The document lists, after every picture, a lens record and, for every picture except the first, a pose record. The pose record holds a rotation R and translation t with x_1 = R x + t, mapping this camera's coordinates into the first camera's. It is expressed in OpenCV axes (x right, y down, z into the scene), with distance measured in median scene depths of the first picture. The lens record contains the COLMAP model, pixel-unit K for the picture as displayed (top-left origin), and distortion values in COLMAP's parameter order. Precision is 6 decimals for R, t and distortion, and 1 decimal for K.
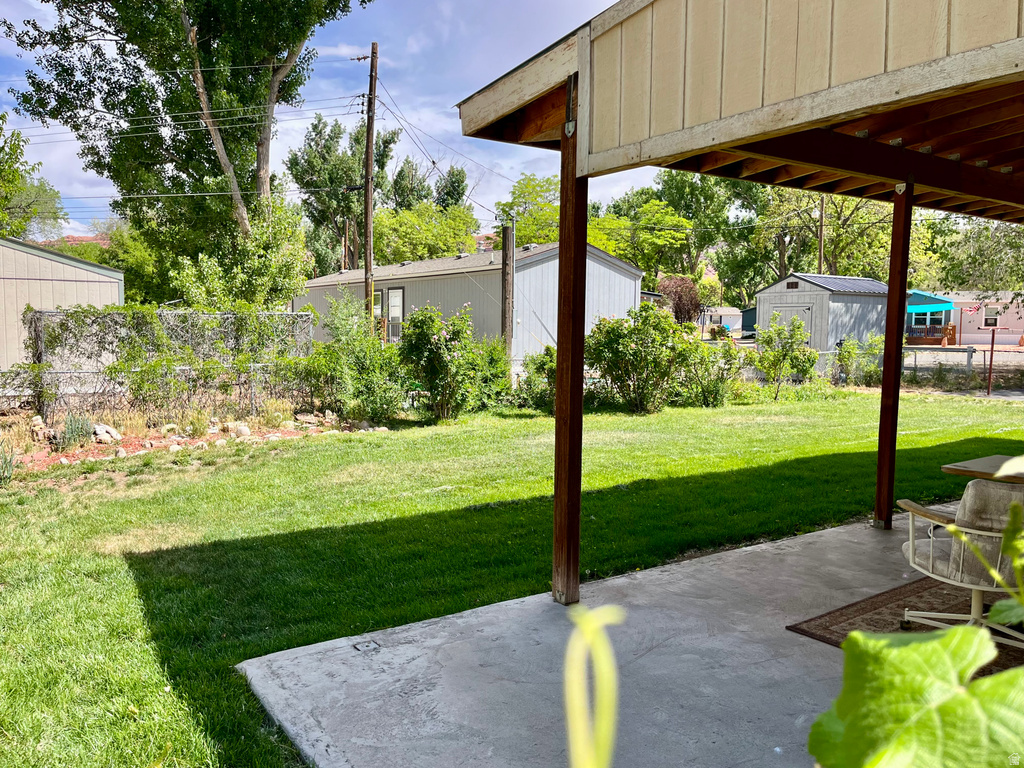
lens RADIAL K [[783.1, 0, 499.5], [0, 783.1, 382.3], [0, 0, 1]] dist [0.064211, -0.079779]
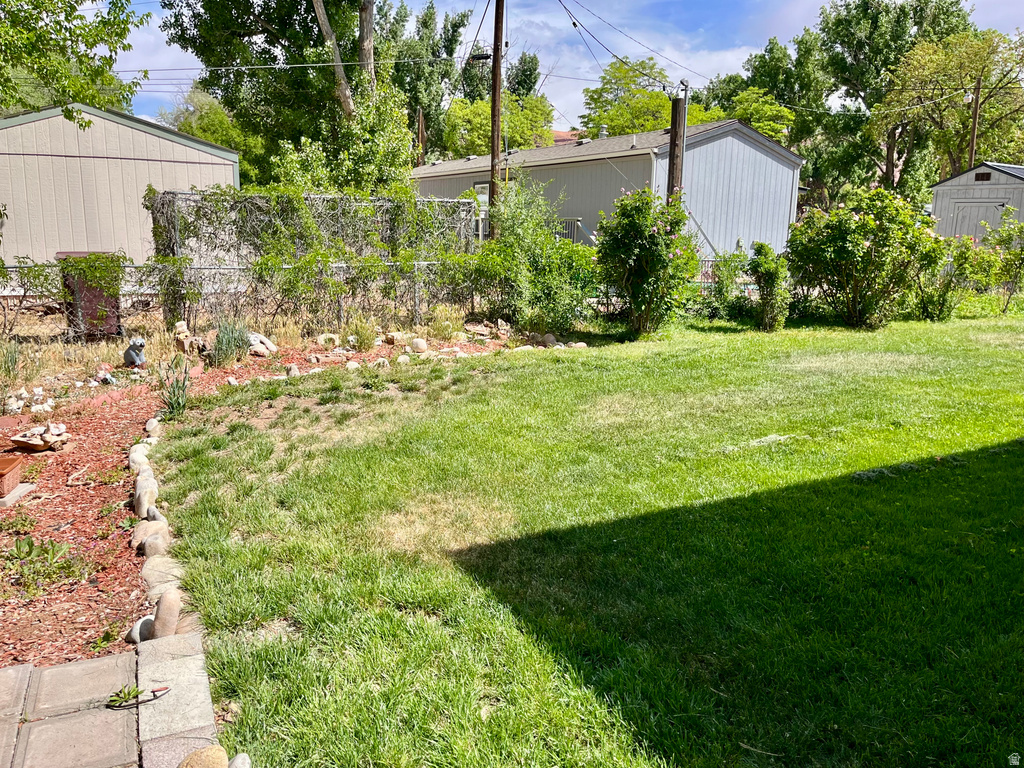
lens RADIAL K [[783.1, 0, 493.9], [0, 783.1, 382.0], [0, 0, 1]] dist [0.064211, -0.079779]
pose [[0.997320, 0.023406, -0.069319, -0.161201], [-0.014830, 0.992453, 0.121729, 0.000560], [0.071645, -0.120375, 0.990140, 0.165737]]
